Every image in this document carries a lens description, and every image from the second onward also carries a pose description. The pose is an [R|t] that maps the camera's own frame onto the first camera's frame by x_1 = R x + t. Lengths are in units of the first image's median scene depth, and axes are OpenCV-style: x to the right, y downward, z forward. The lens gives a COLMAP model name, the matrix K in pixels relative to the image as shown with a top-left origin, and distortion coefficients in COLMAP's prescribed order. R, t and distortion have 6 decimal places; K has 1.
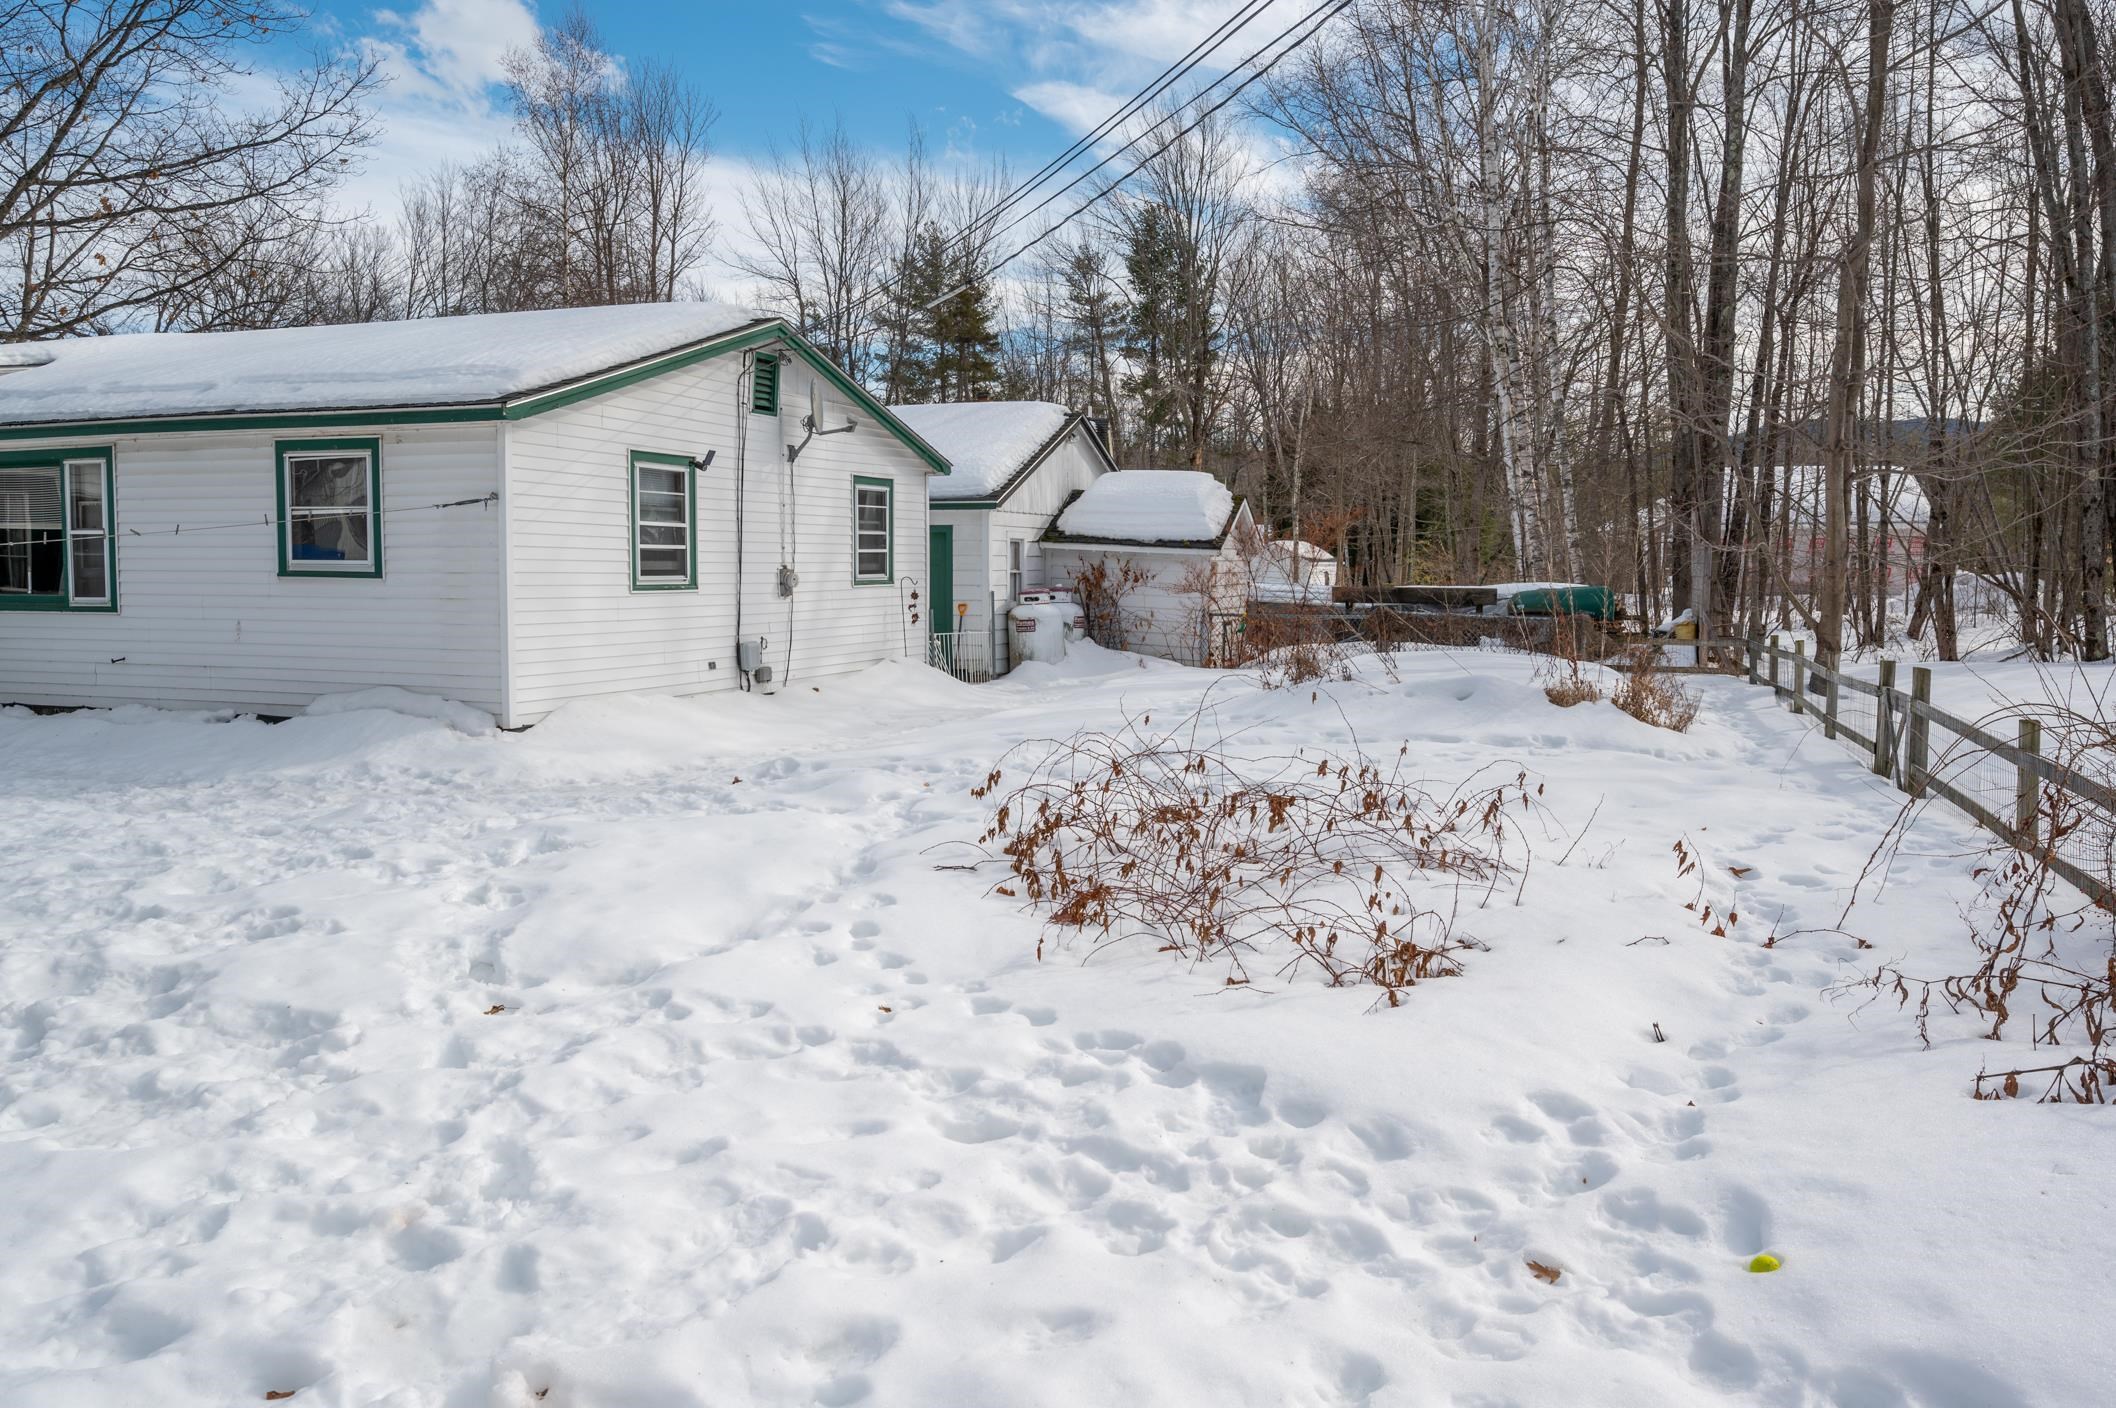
lens RADIAL K [[1556.4, 0, 1065.0], [0, 1556.4, 640.8], [0, 0, 1]] dist [0.020038, -0.009129]
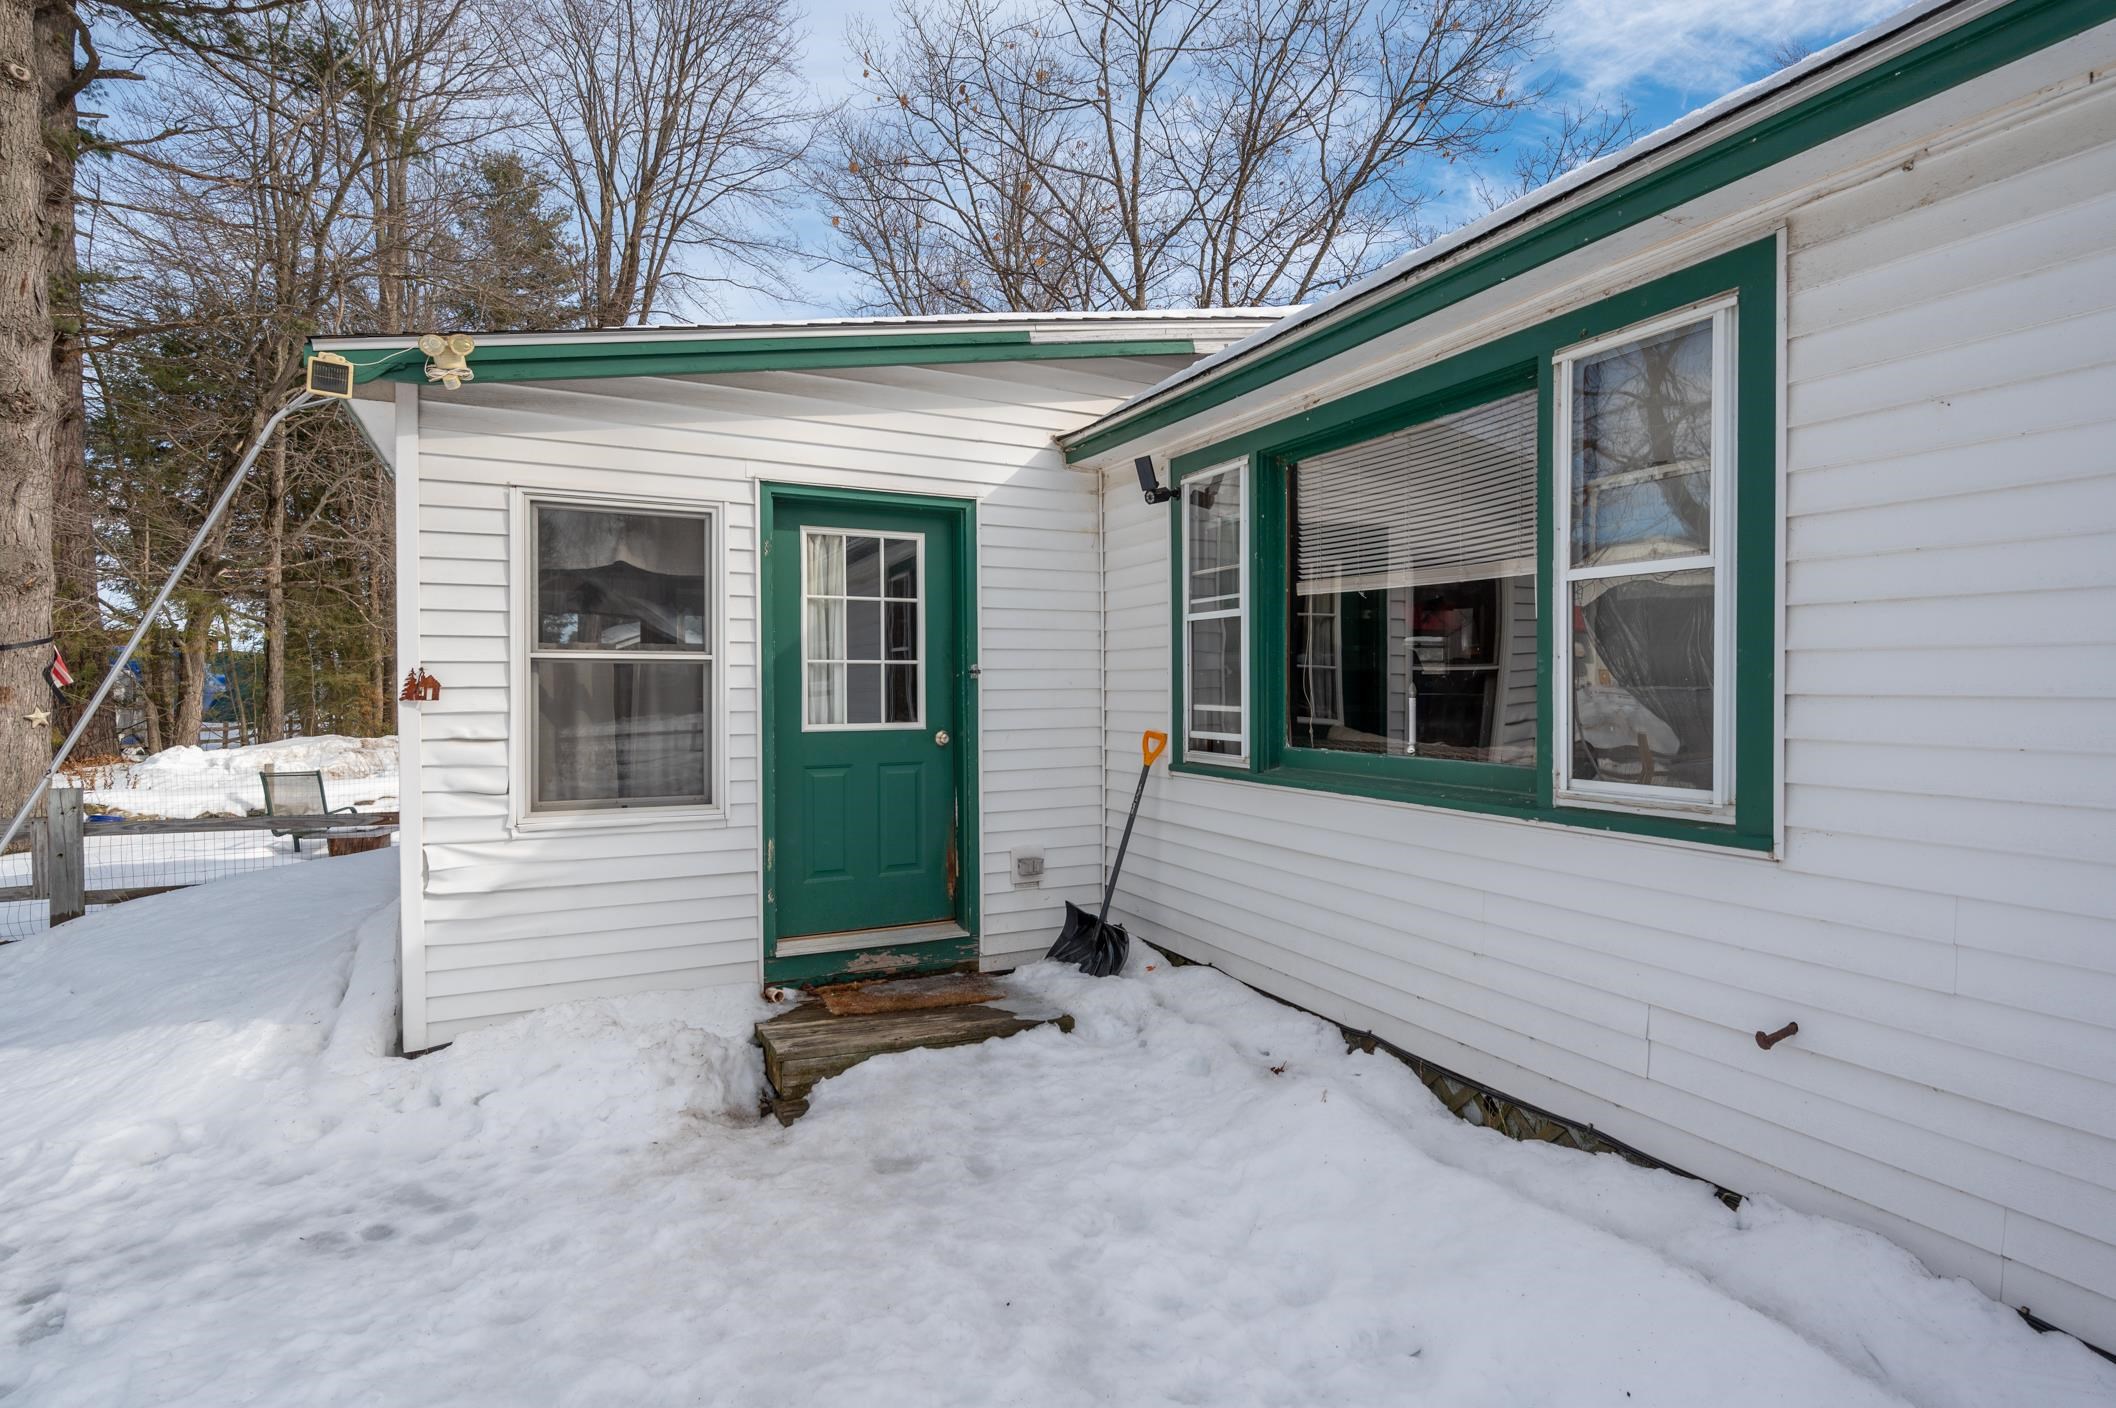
lens RADIAL K [[1011.2, 0, 1037.2], [0, 1011.2, 688.0], [0, 0, 1]] dist [0.017972, 0.000355]
pose [[0.714740, 0.002139, -0.699387, -0.556643], [-0.036094, 0.998776, -0.033831, -0.034543], [0.698458, 0.049424, 0.713942, 0.758461]]
